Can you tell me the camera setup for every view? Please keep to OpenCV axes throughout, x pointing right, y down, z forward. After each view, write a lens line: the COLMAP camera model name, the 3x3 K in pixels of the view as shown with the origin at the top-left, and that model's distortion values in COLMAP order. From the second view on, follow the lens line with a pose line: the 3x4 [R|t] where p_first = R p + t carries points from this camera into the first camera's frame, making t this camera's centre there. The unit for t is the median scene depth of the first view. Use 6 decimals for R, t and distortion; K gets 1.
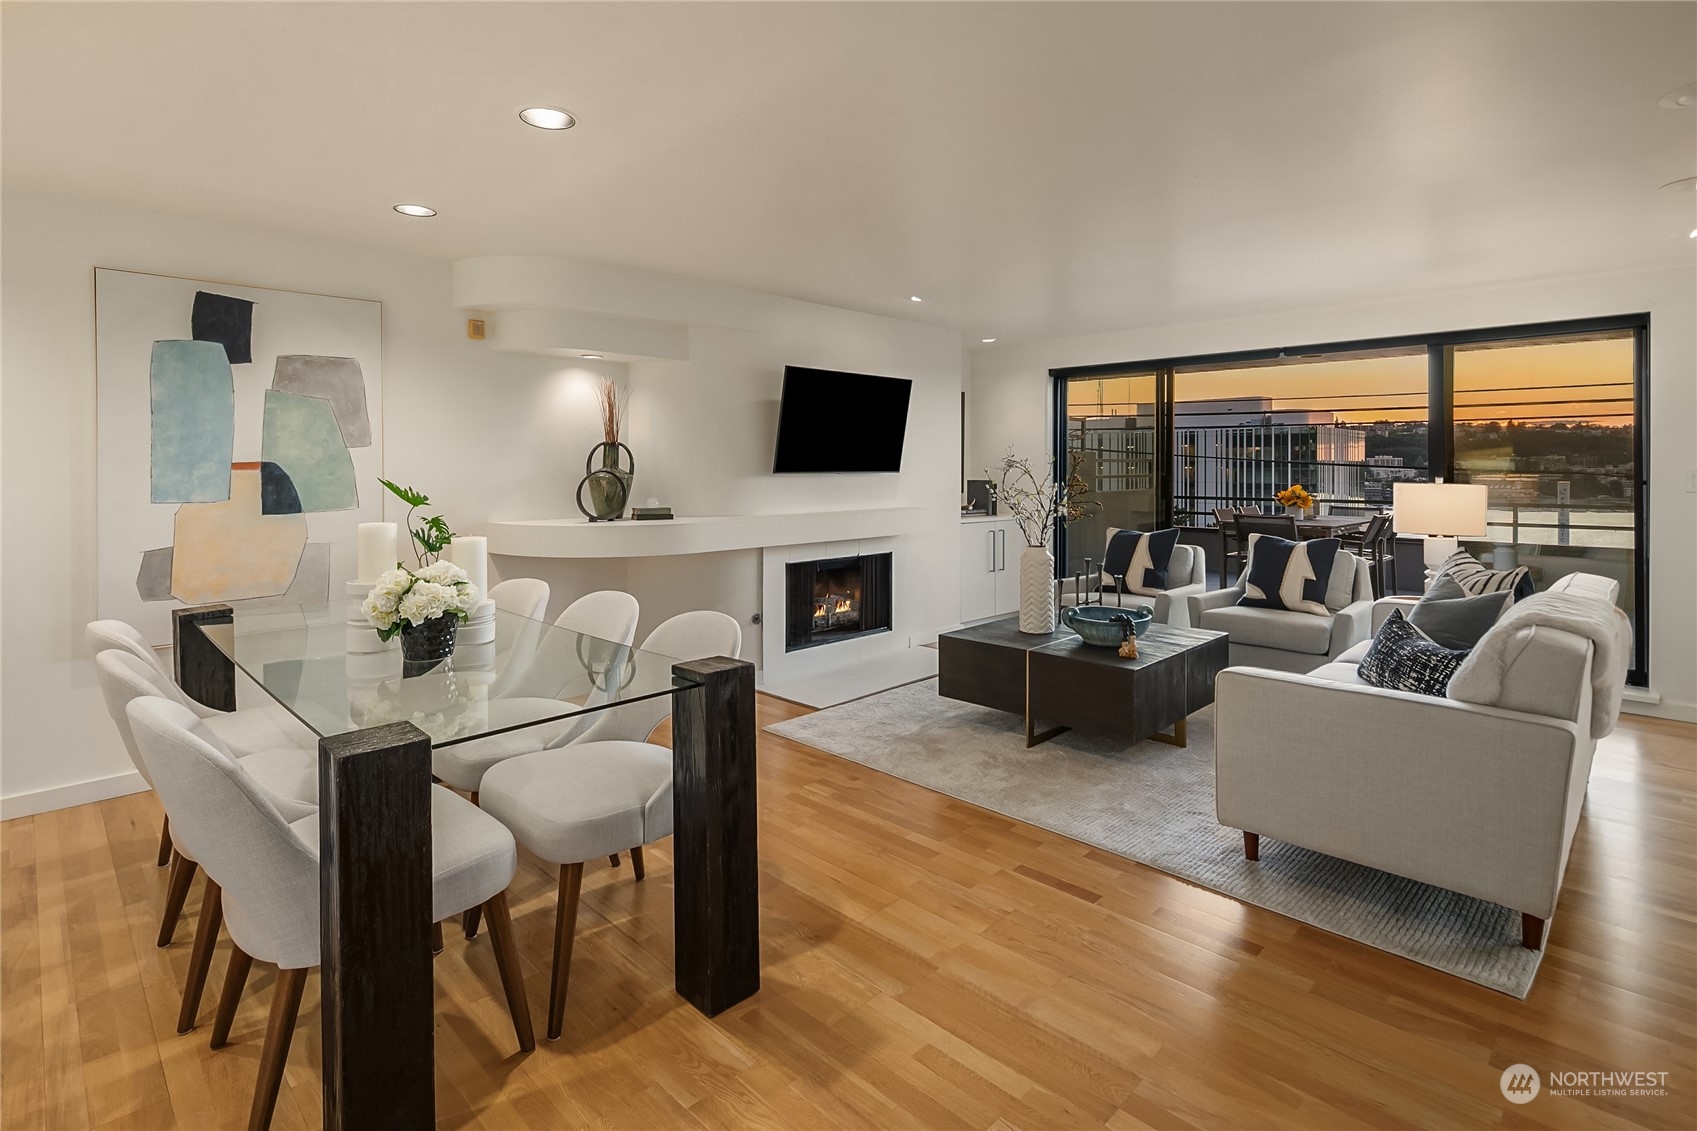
lens RADIAL K [[827.7, 0, 859.9], [0, 827.7, 464.0], [0, 0, 1]] dist [0.008995, -0.002918]
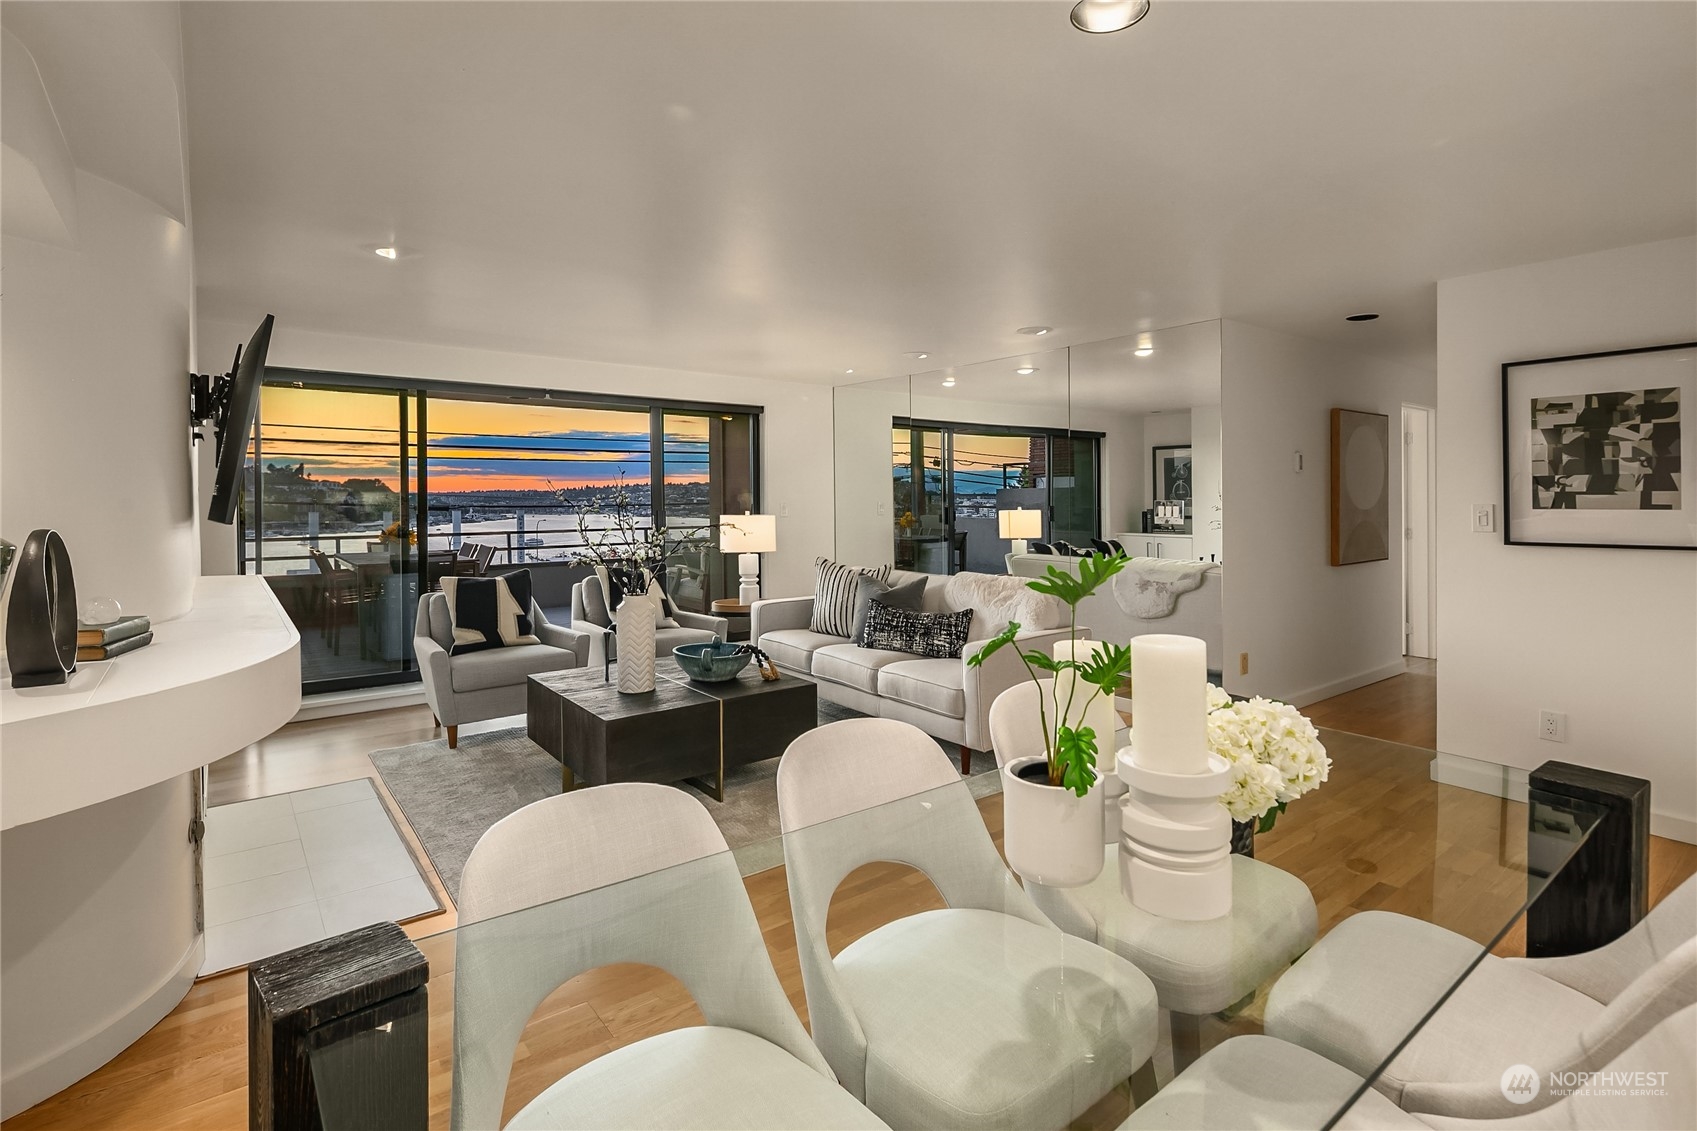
lens RADIAL K [[827.7, 0, 858.5], [0, 827.7, 505.1], [0, 0, 1]] dist [0.008995, -0.002918]
pose [[0.123911, -0.008595, 0.992256, -0.612989], [-0.003141, 0.999954, 0.009054, -0.006133], [-0.992288, -0.004239, 0.123879, 0.605425]]
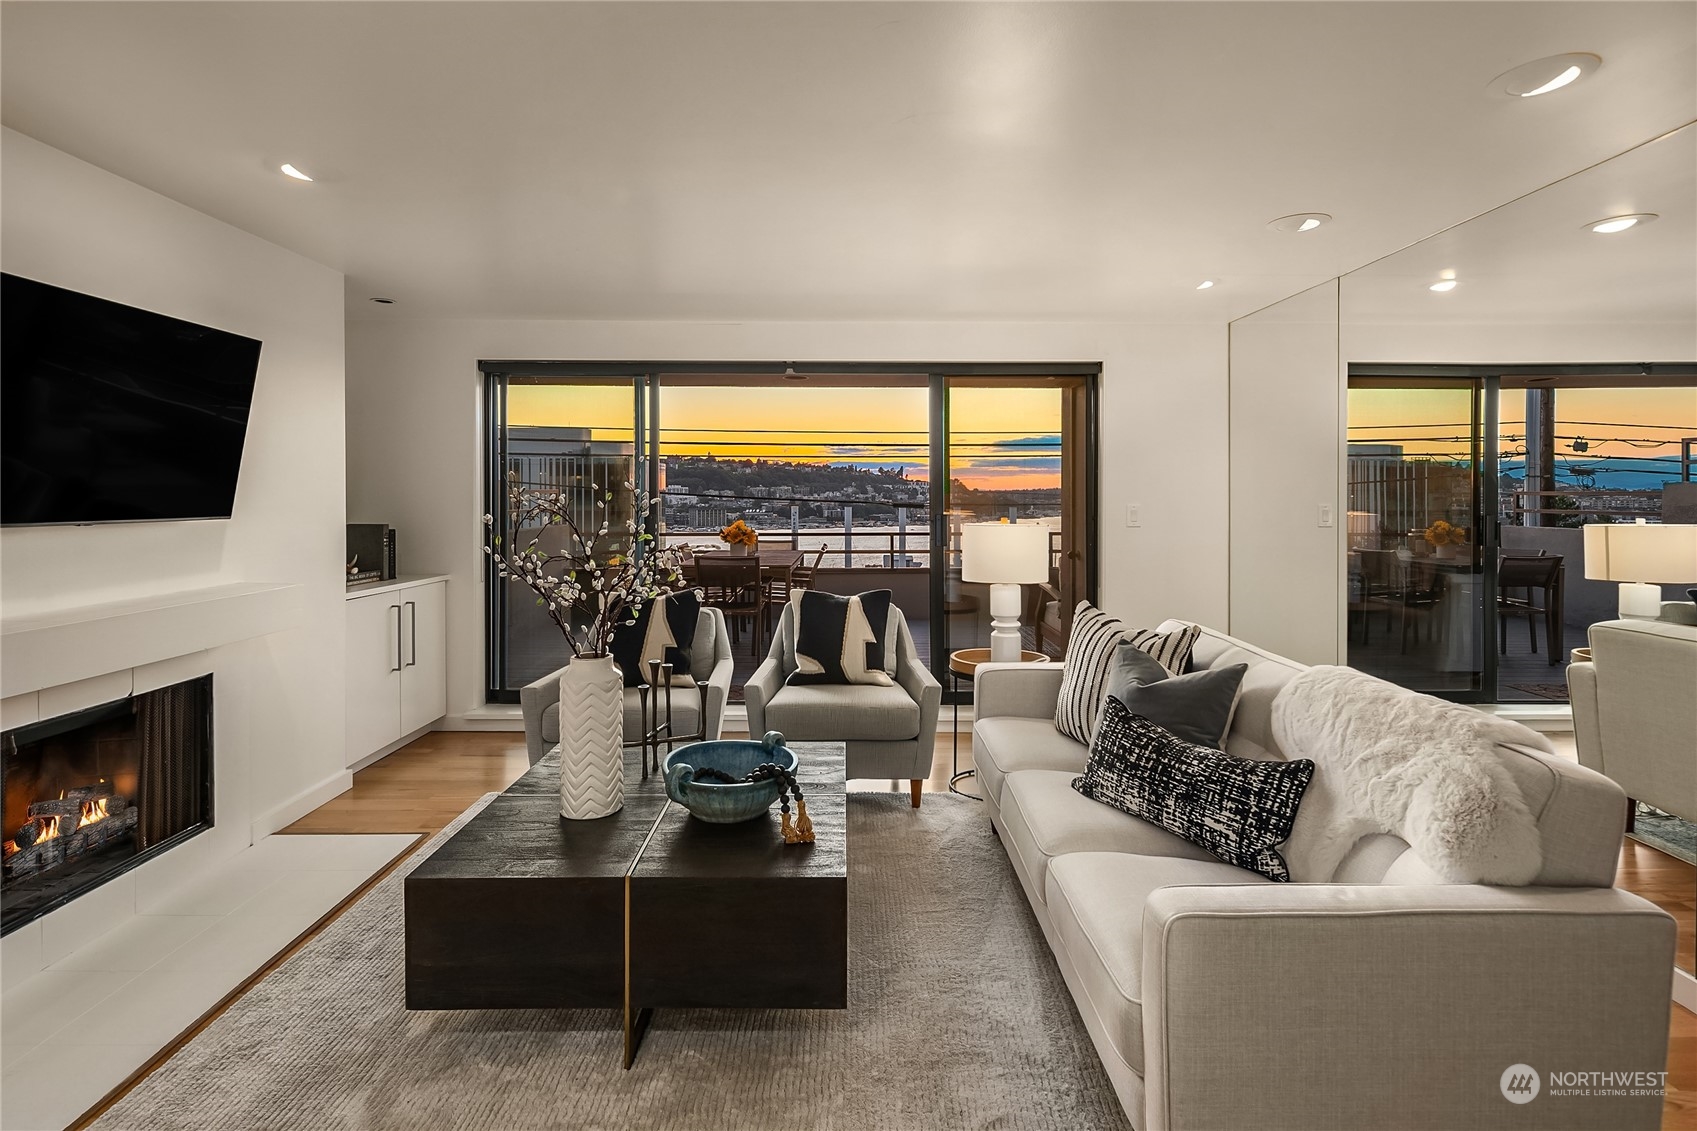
lens RADIAL K [[827.7, 0, 831.8], [0, 827.7, 502.6], [0, 0, 1]] dist [0.008995, -0.002918]
pose [[0.714507, -0.003933, 0.699618, -0.058206], [-0.005867, 0.999915, 0.011614, -0.009049], [-0.699604, -0.012403, 0.714423, 0.456561]]
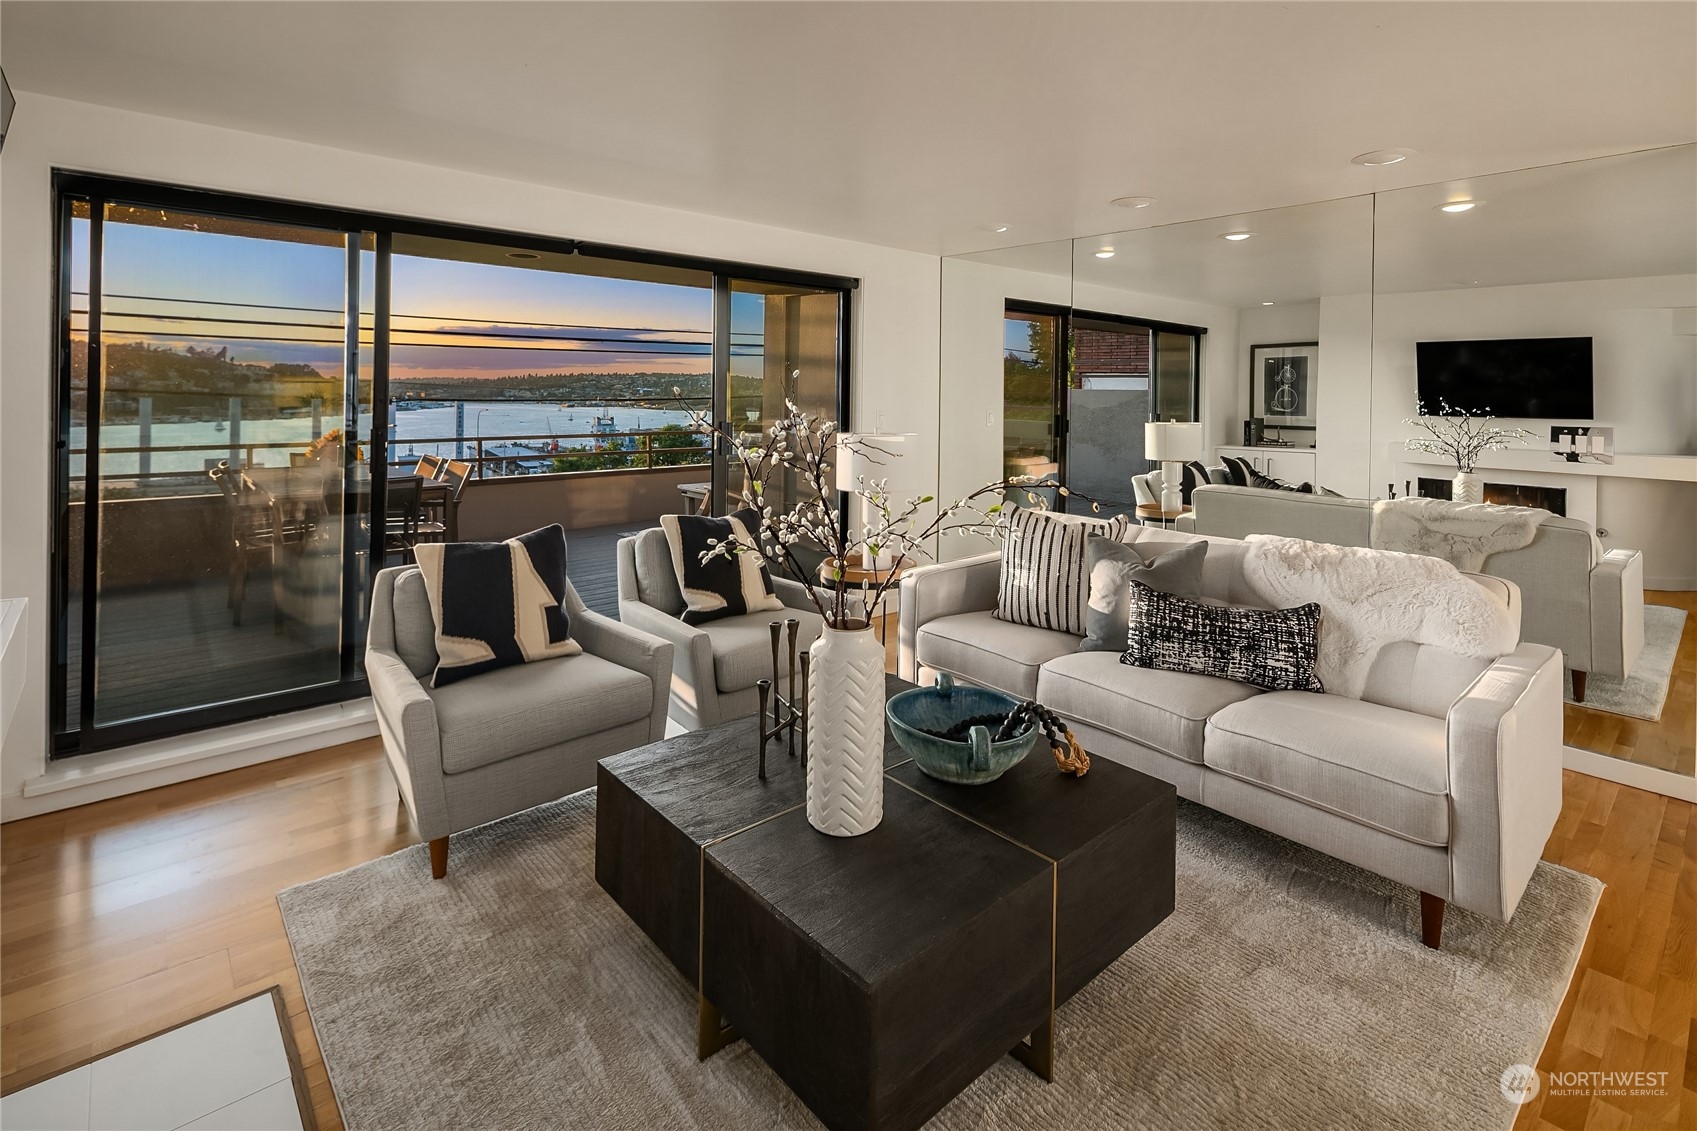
lens RADIAL K [[827.7, 0, 862.6], [0, 827.7, 383.6], [0, 0, 1]] dist [0.008995, -0.002918]
pose [[0.058782, 0.010144, 0.998219, -0.220355], [-0.017036, 0.999813, -0.009157, -0.023487], [-0.998125, -0.016468, 0.058944, 0.904667]]
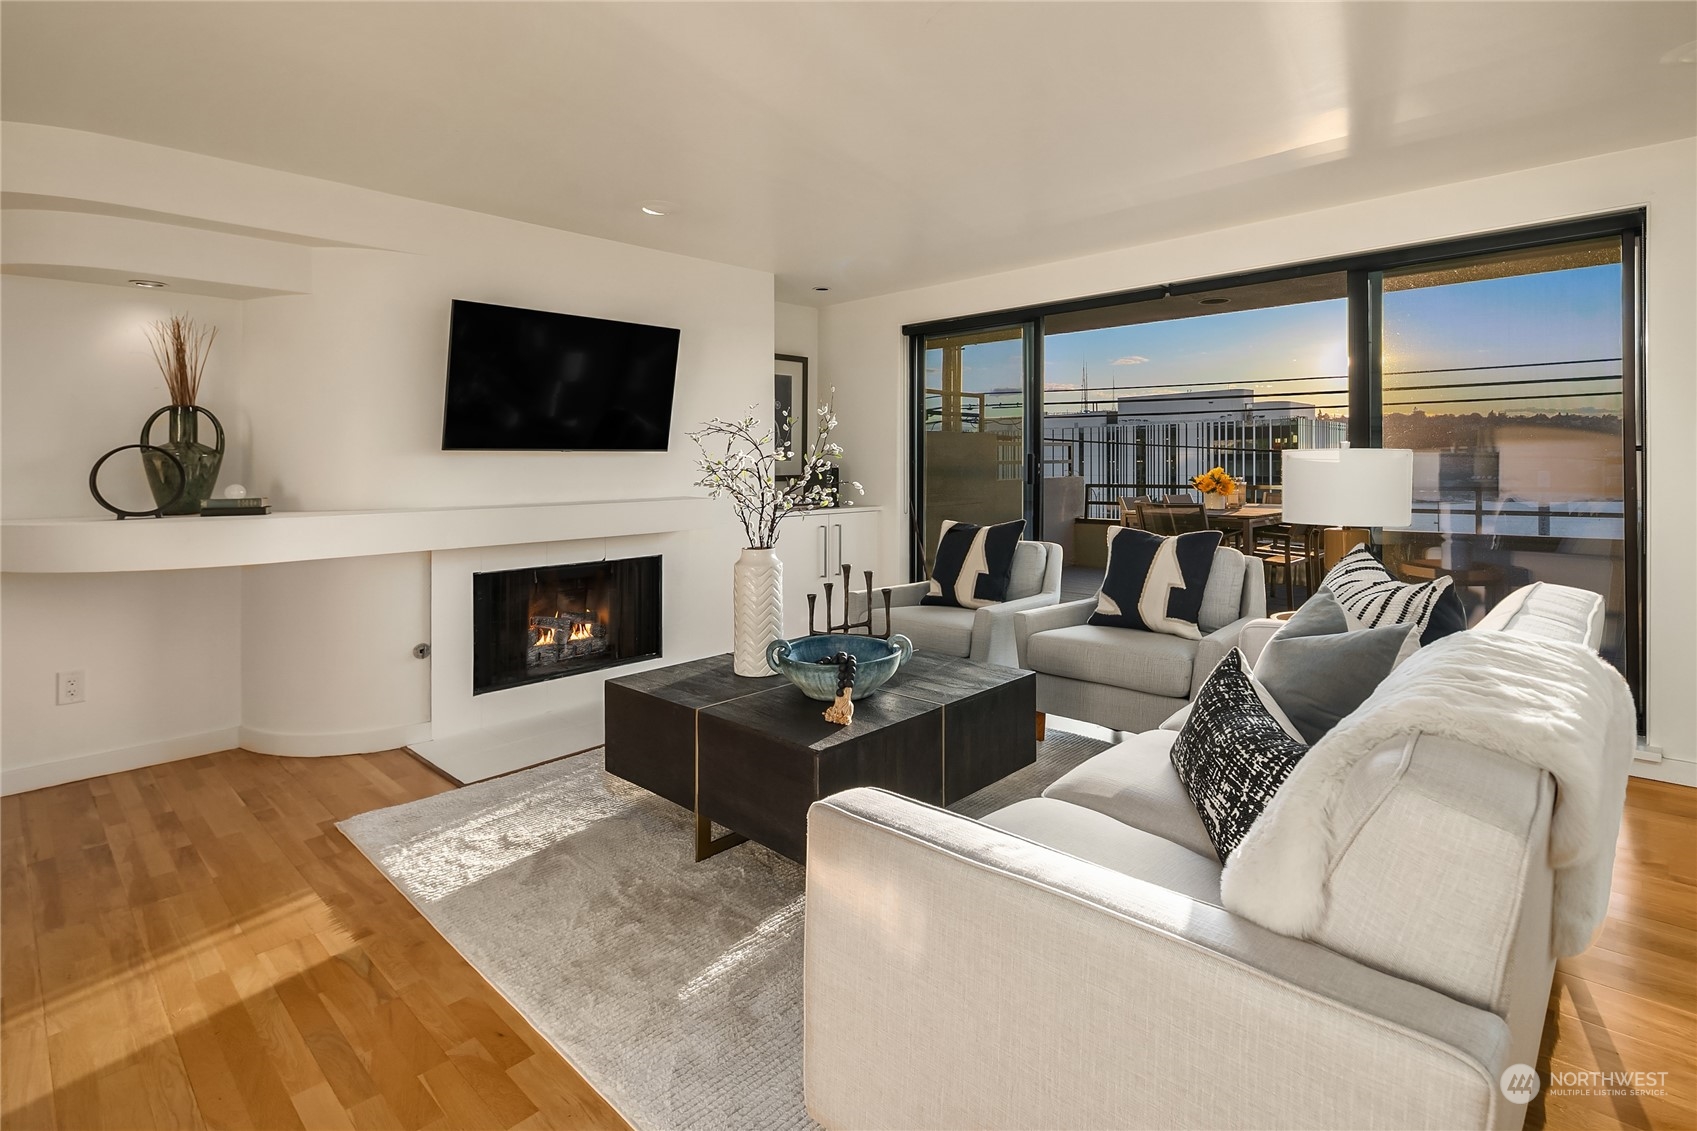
lens RADIAL K [[827.7, 0, 849.2], [0, 827.7, 461.1], [0, 0, 1]] dist [0.008995, -0.002918]
pose [[0.999944, -0.010213, 0.002934, 0.263453], [0.010217, 0.999947, -0.001152, 0.027376], [-0.002922, 0.001182, 0.999995, 0.290888]]
